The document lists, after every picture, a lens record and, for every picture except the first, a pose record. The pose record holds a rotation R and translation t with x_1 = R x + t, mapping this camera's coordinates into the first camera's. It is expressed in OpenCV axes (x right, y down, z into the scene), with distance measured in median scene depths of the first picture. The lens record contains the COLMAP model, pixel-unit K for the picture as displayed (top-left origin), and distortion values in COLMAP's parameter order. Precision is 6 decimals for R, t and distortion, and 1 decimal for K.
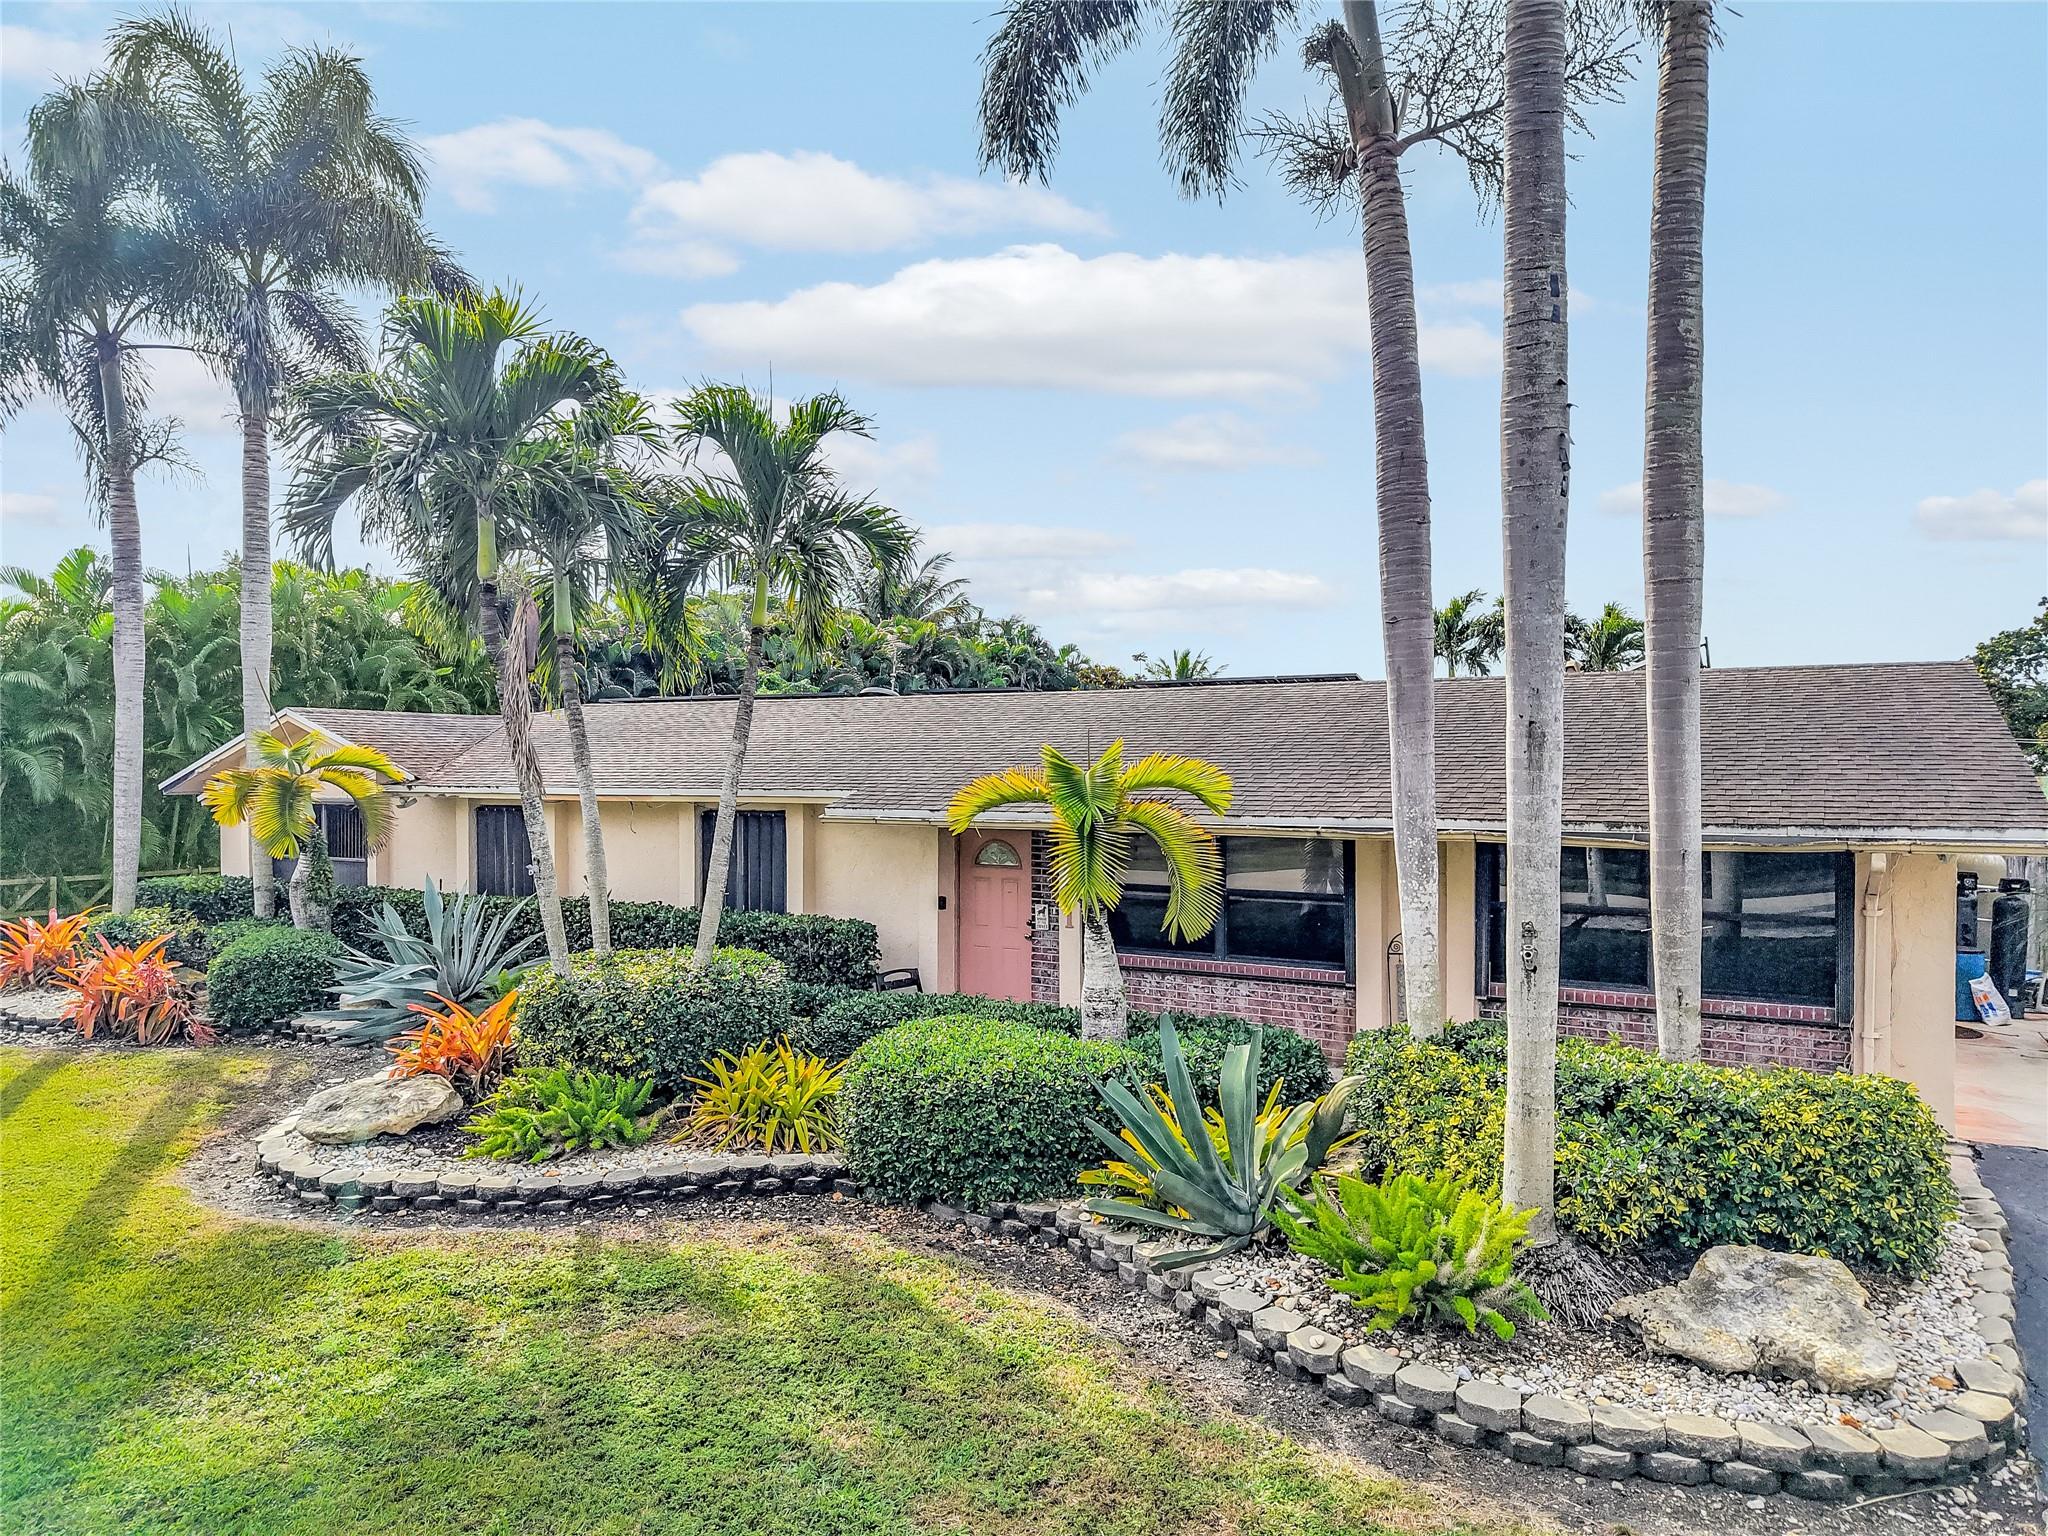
lens RADIAL K [[1391.3, 0, 1005.9], [0, 1391.3, 771.5], [0, 0, 1]] dist [0.006825, 0.000584]
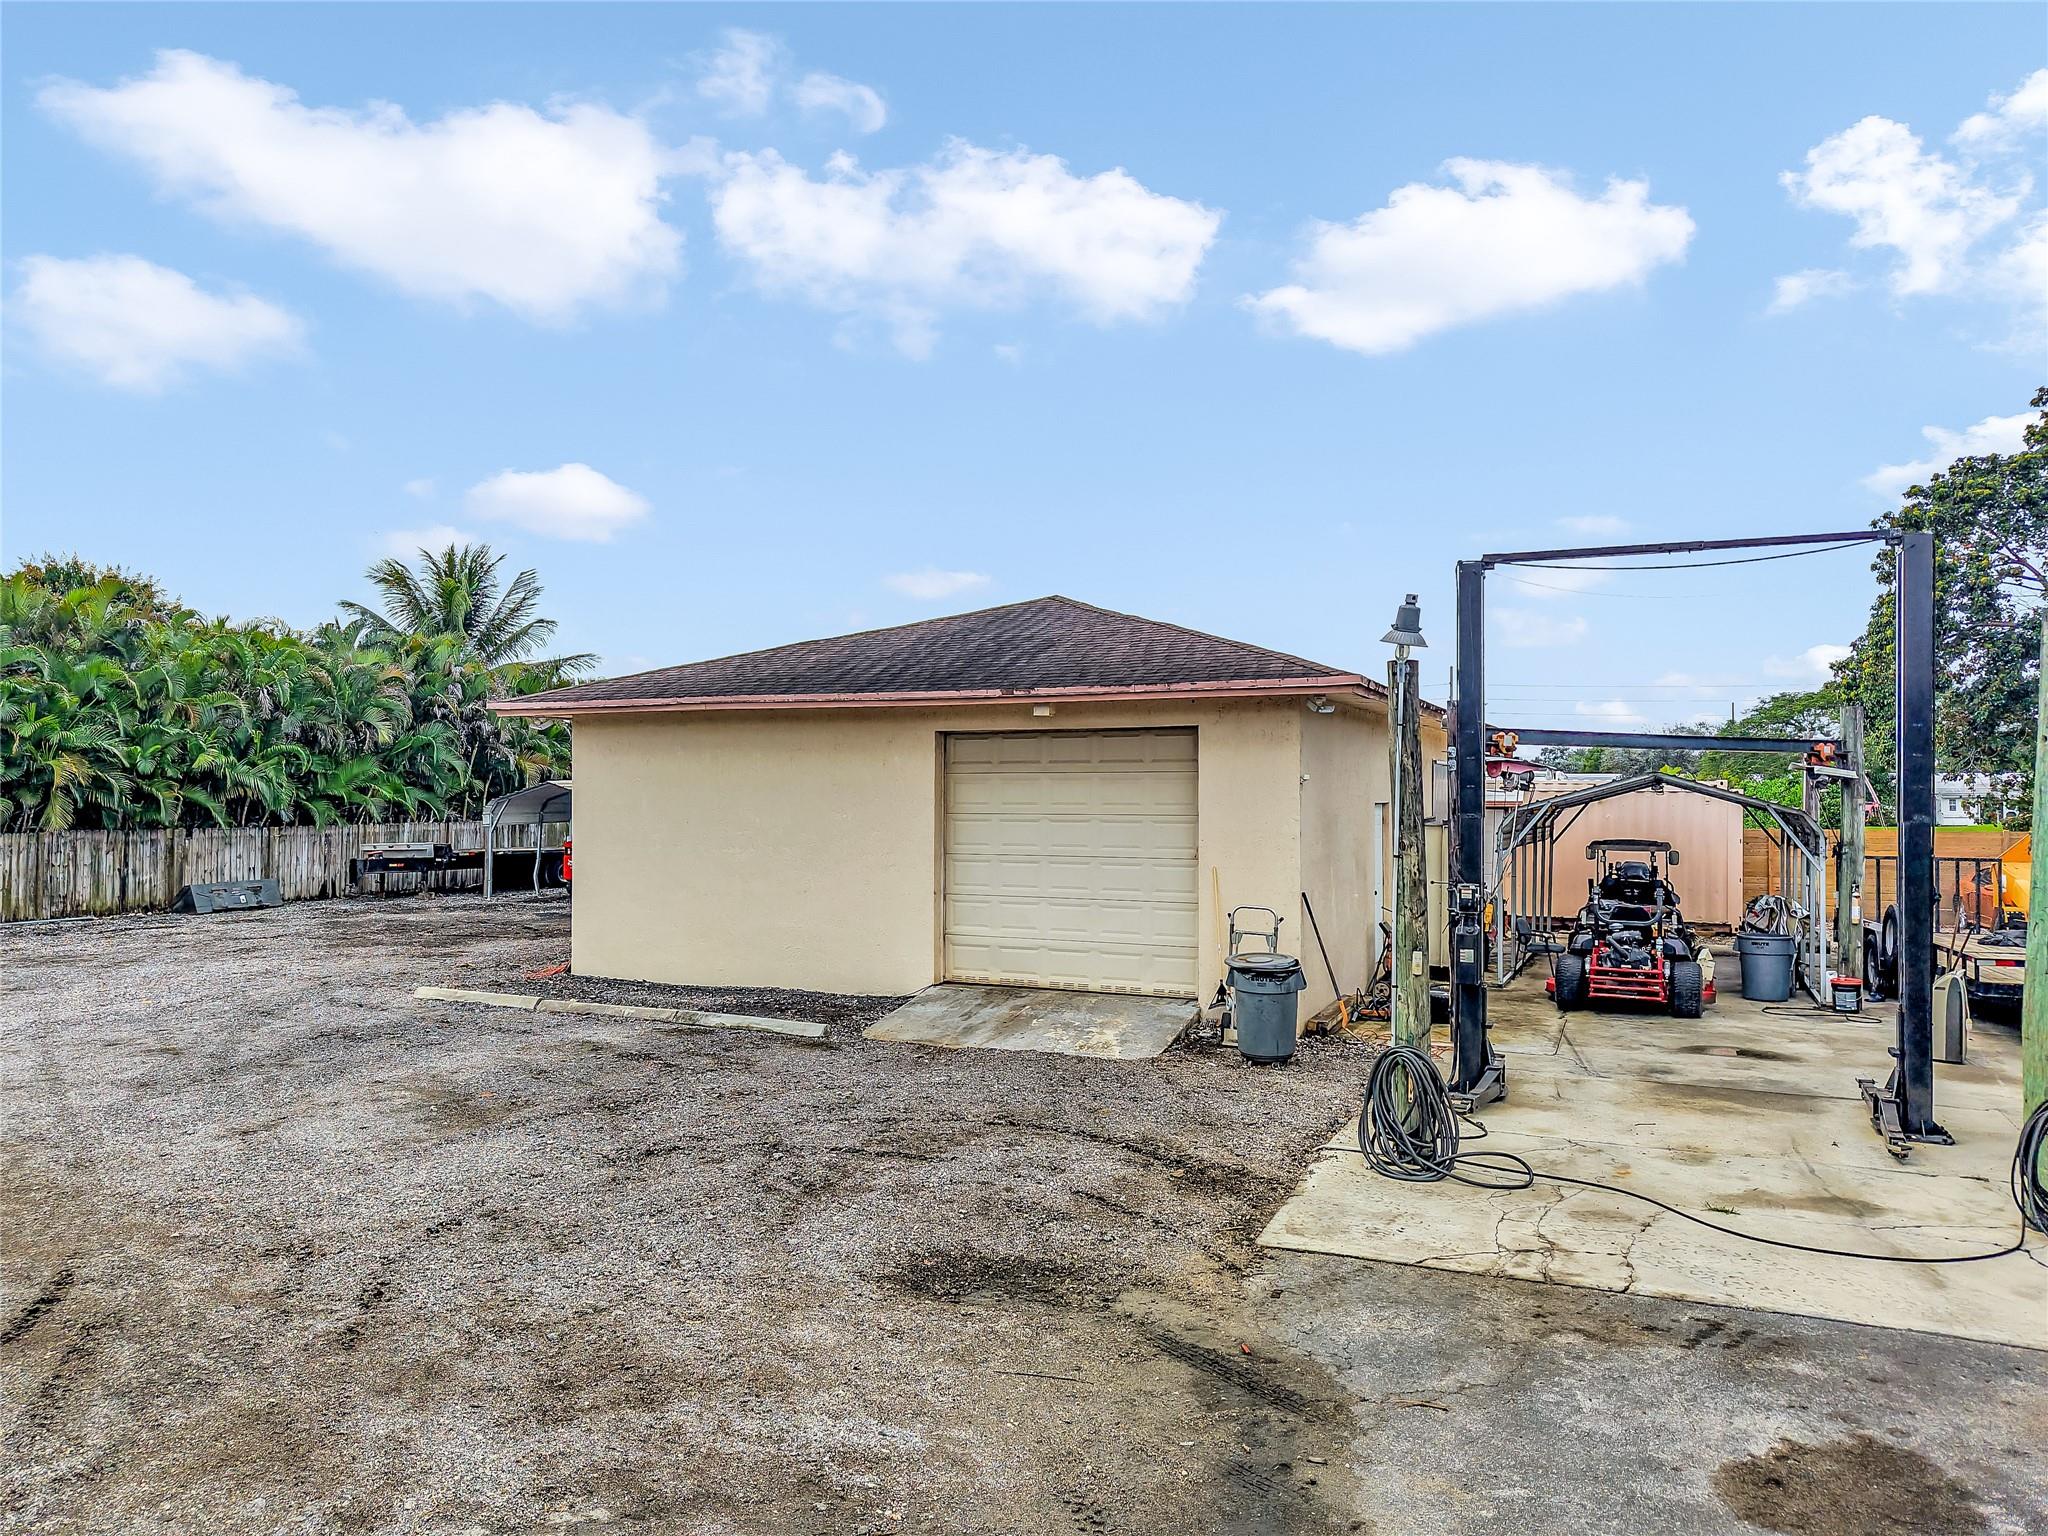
lens RADIAL K [[1392.8, 0, 1034.0], [0, 1392.8, 802.8], [0, 0, 1]] dist [-0.000066, -0.000649]
pose [[0.993602, 0.001524, 0.112929, 1.872788], [-0.001415, 0.999998, -0.001044, 0.057360], [-0.112931, 0.000878, 0.993602, 2.995650]]
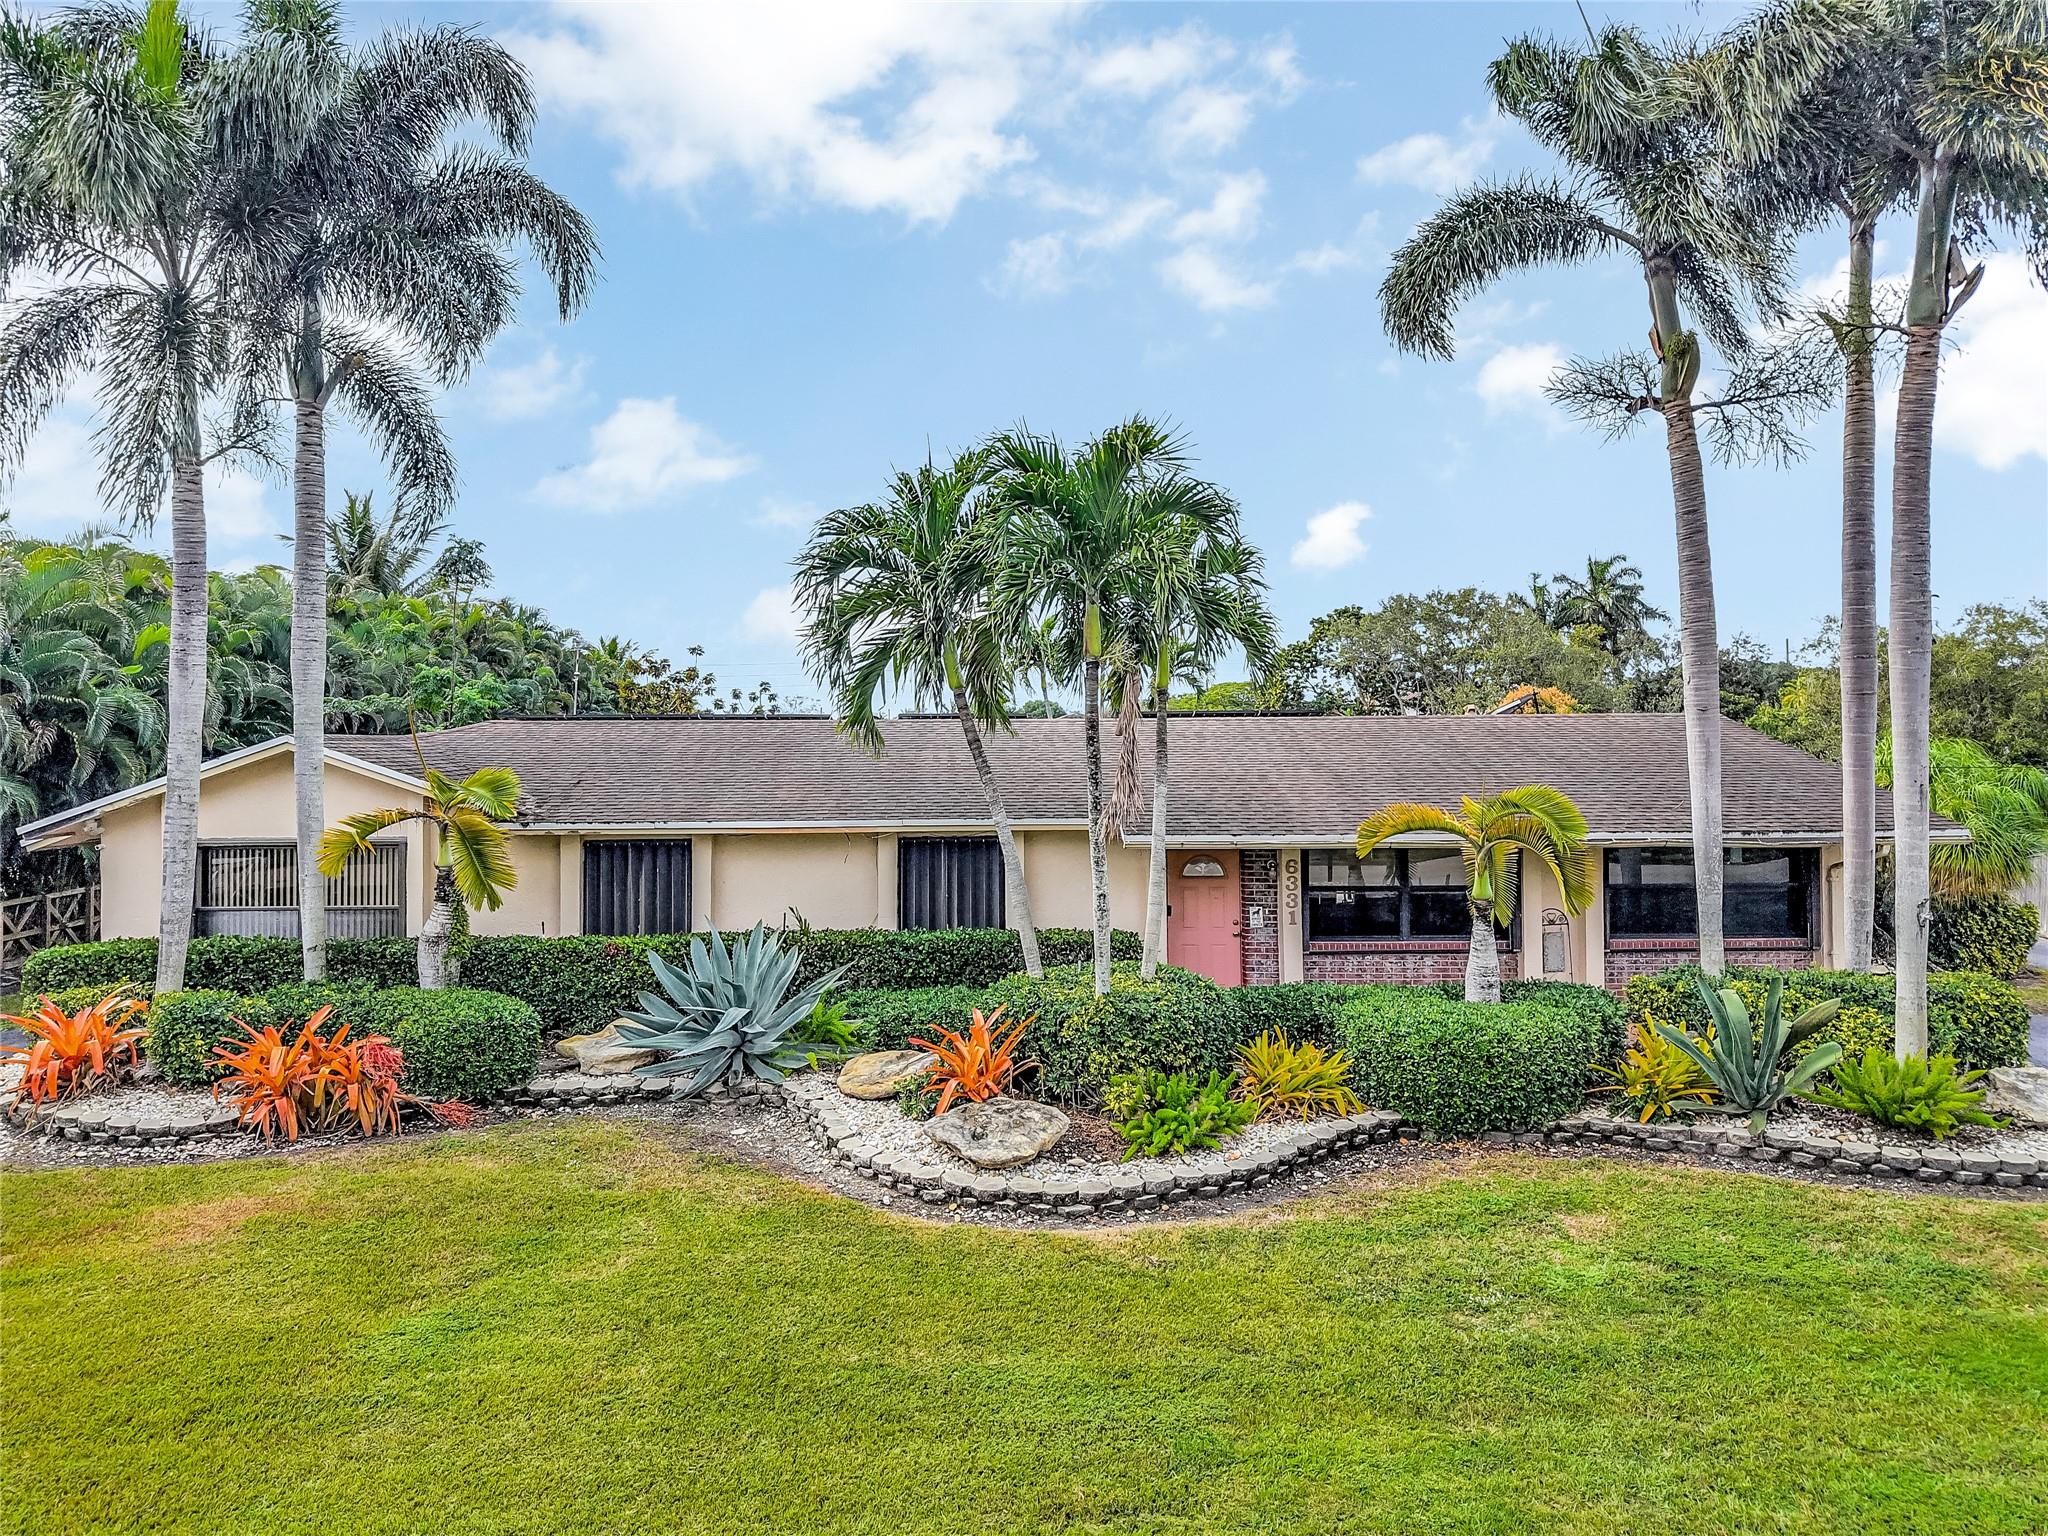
lens RADIAL K [[1388.9, 0, 1021.5], [0, 1388.9, 770.3], [0, 0, 1]] dist [0.005391, 0.002045]
pose [[0.859643, -0.015009, 0.510674, -0.861402], [0.009448, 0.999864, 0.013481, -0.048972], [-0.510807, -0.006764, 0.859669, 0.053500]]
